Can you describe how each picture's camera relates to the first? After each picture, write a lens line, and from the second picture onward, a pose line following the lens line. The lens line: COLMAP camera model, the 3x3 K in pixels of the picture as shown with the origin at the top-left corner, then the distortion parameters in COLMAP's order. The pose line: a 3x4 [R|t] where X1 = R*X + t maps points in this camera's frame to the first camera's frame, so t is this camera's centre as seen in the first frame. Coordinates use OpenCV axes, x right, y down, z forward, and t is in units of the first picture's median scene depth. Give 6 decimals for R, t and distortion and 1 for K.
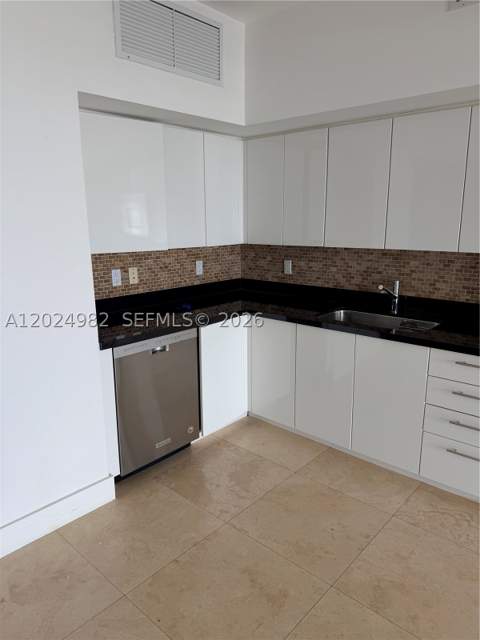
lens RADIAL K [[449.7, 0, 238.3], [0, 449.7, 316.3], [0, 0, 1]] dist [0.069051, -0.089786]
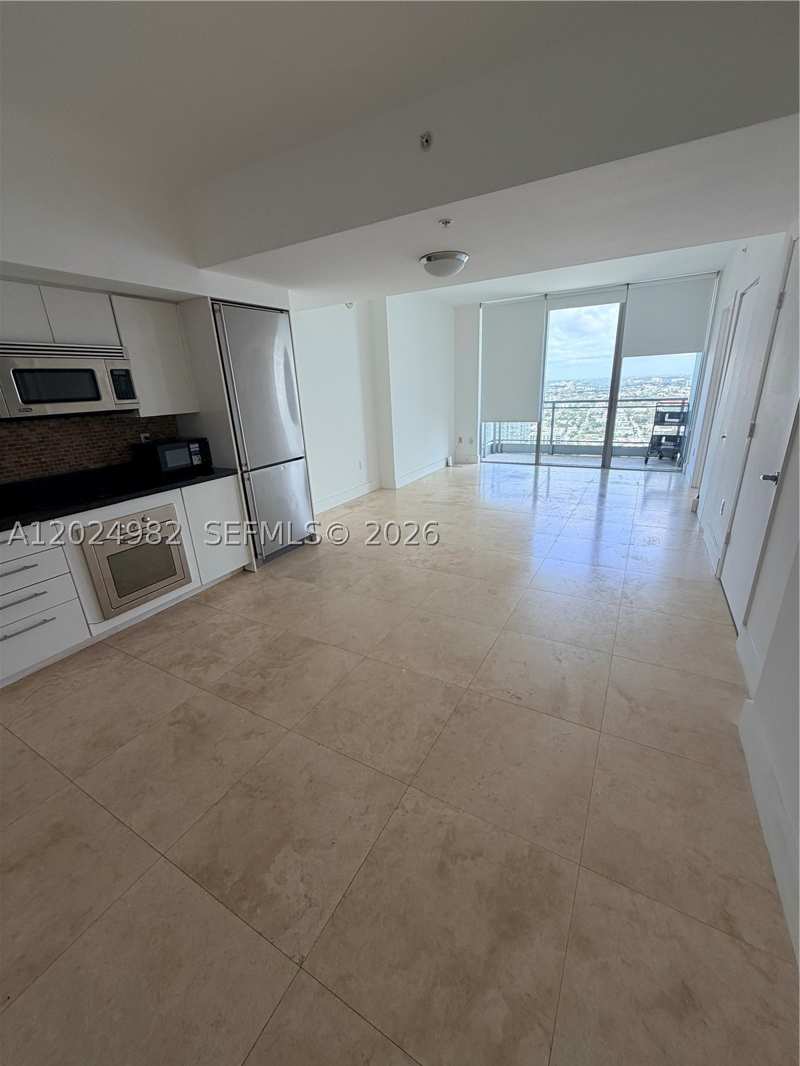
lens RADIAL K [[425.6, 0, 402.7], [0, 425.6, 533.7], [0, 0, 1]] dist [-0.001294, -0.000568]
pose [[-0.219974, -0.306182, 0.926209, -0.405354], [0.253173, 0.899014, 0.357320, -0.013084], [-0.942080, 0.313092, -0.120243, 0.188377]]
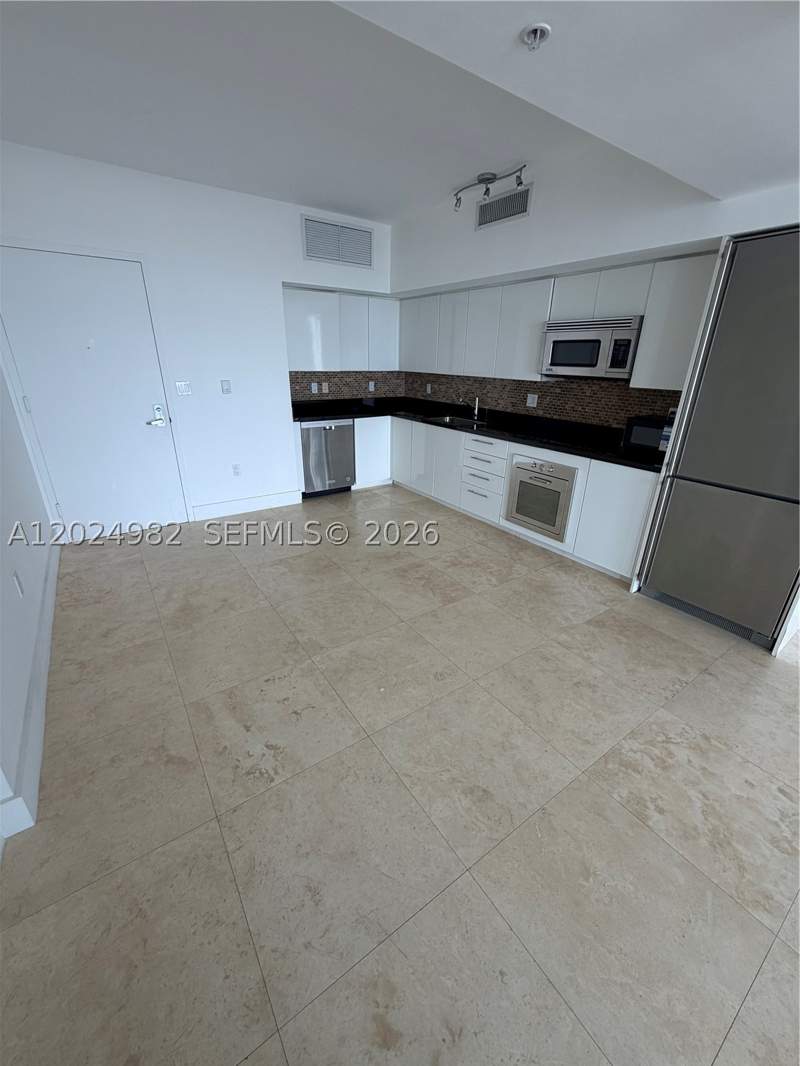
lens RADIAL K [[425.6, 0, 399.2], [0, 425.6, 534.4], [0, 0, 1]] dist [-0.001294, -0.000568]
pose [[0.971167, 0.115009, -0.208824, 0.464187], [-0.075773, 0.979428, 0.187026, 0.138342], [0.226038, -0.165810, 0.959903, -0.596231]]
